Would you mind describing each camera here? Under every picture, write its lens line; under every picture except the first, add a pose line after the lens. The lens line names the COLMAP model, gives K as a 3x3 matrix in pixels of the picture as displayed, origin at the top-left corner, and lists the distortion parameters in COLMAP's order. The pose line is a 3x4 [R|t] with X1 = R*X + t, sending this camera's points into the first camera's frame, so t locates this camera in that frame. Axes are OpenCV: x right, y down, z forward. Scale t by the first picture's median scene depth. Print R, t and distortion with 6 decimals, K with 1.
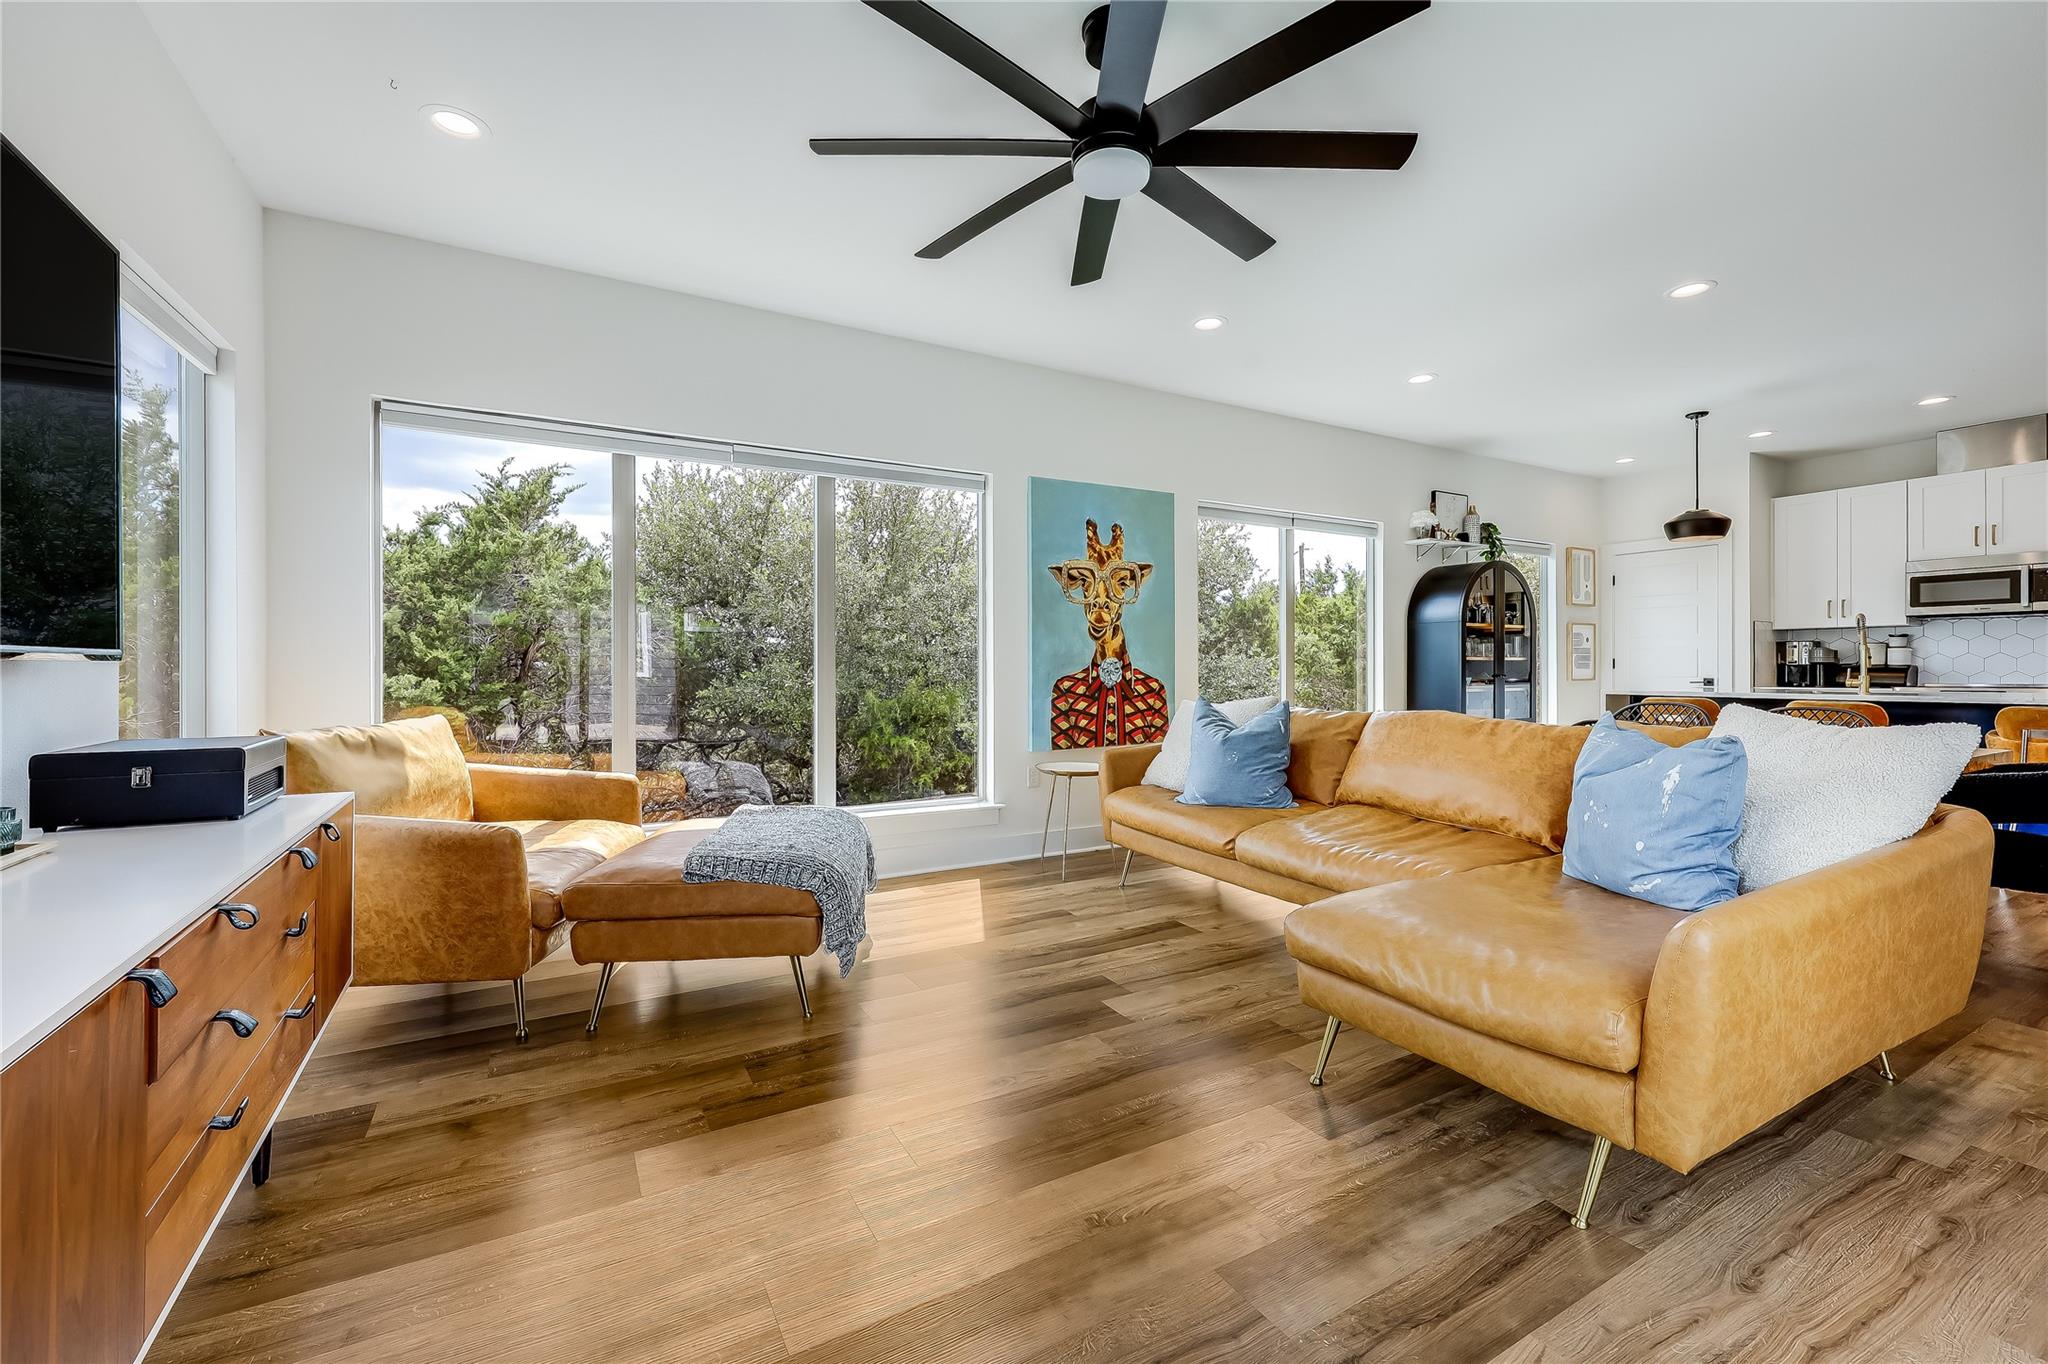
lens RADIAL K [[860.5, 0, 1007.1], [0, 860.5, 668.7], [0, 0, 1]] dist [0.003328, 0.000337]
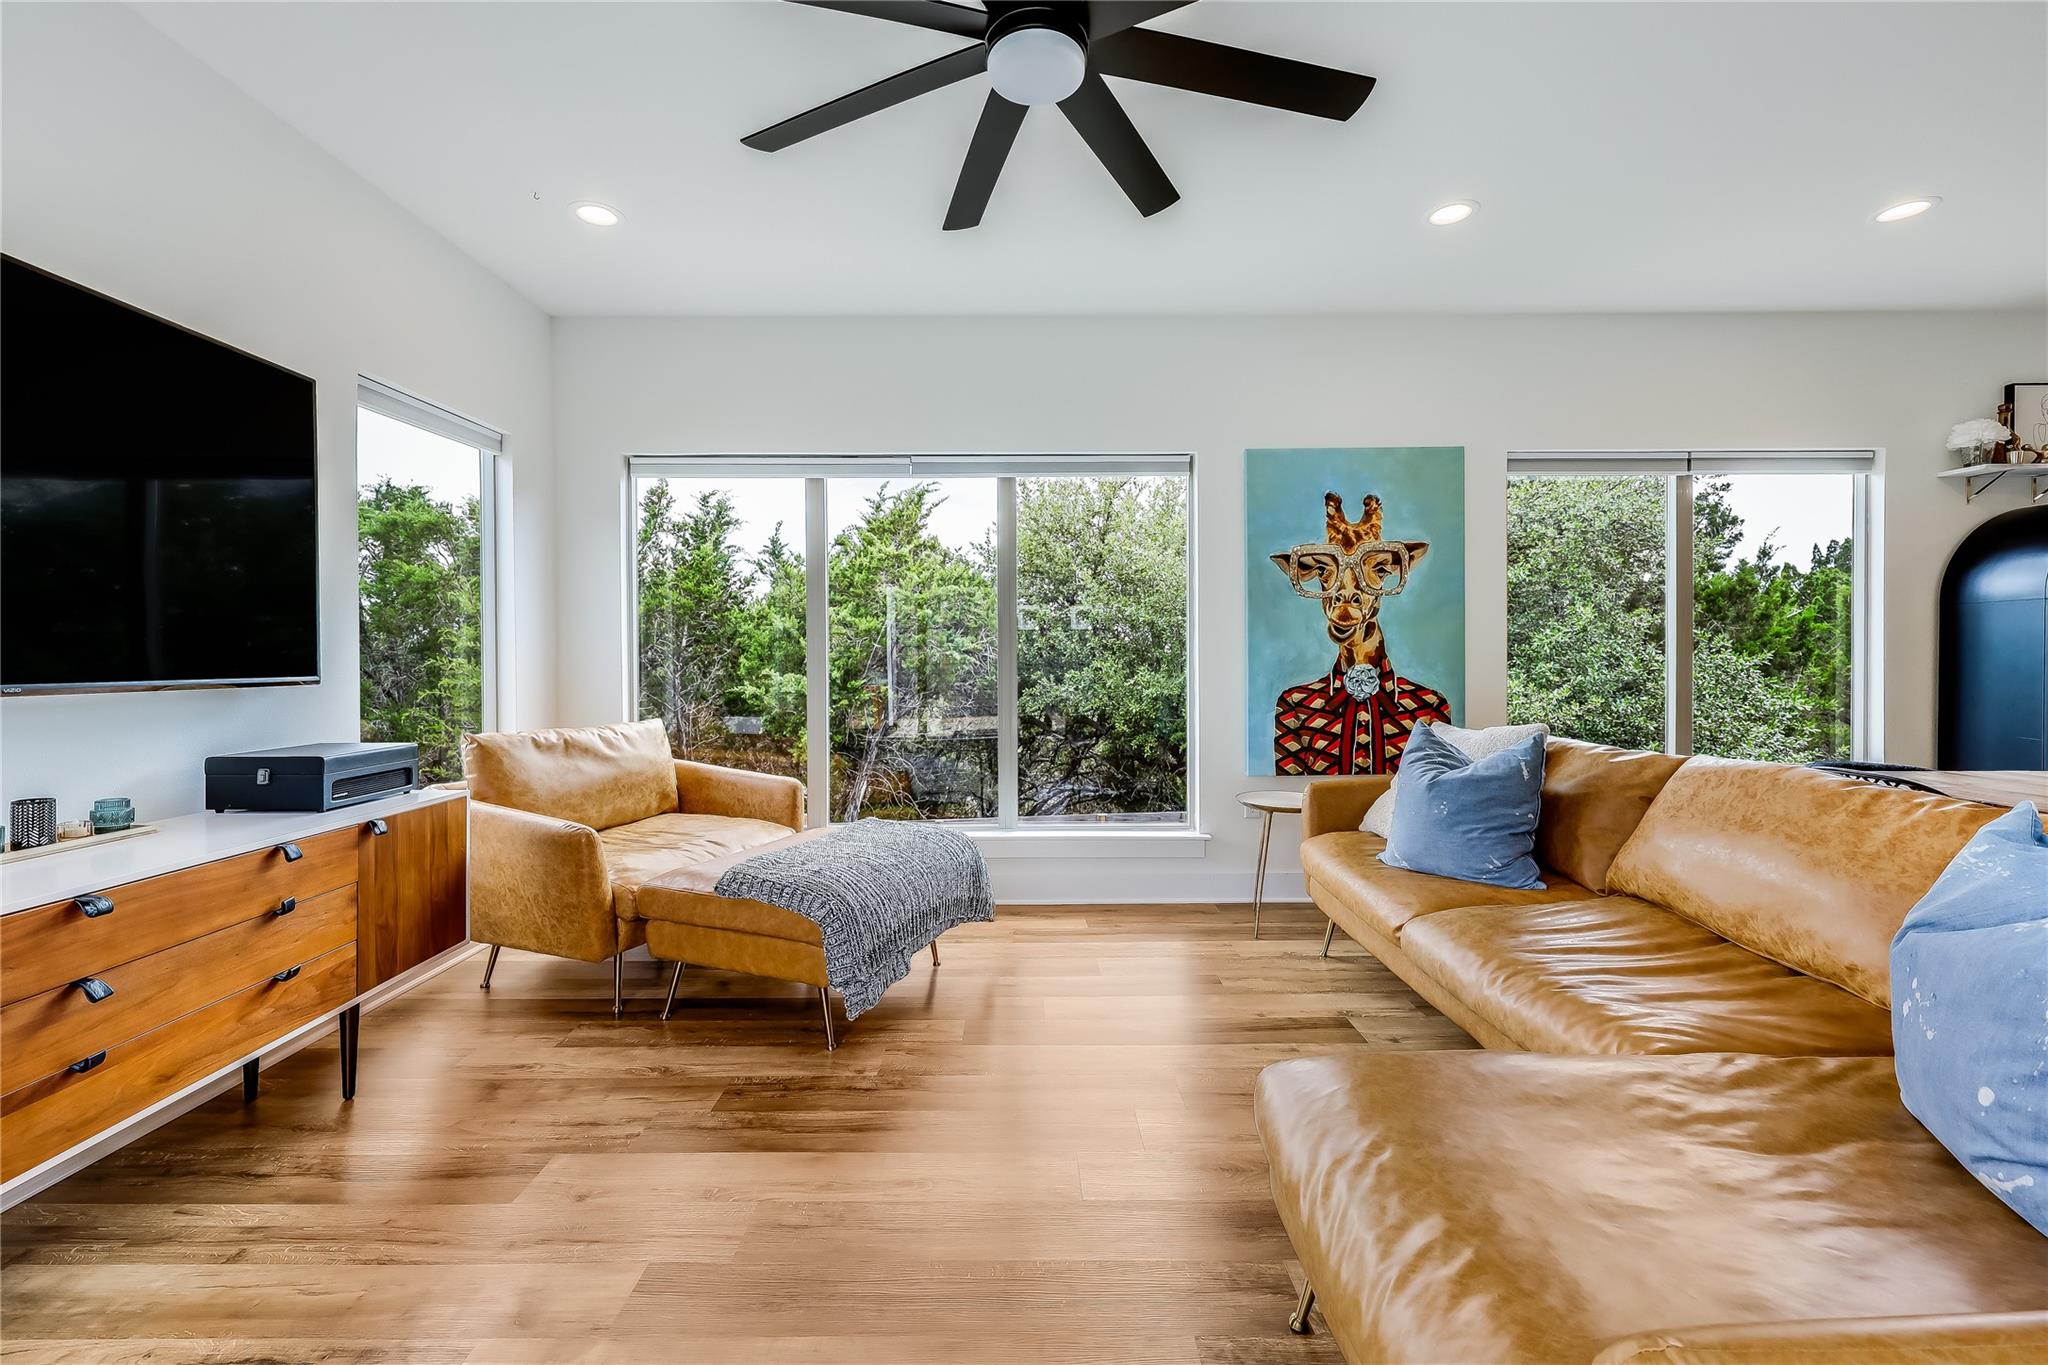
lens RADIAL K [[860.5, 0, 1007.1], [0, 860.5, 669.2], [0, 0, 1]] dist [0.003328, 0.000337]
pose [[0.869726, 0.003594, -0.493522, 0.234141], [0.002912, 0.999919, 0.012412, -0.019196], [0.493526, -0.012232, 0.869645, 0.147698]]
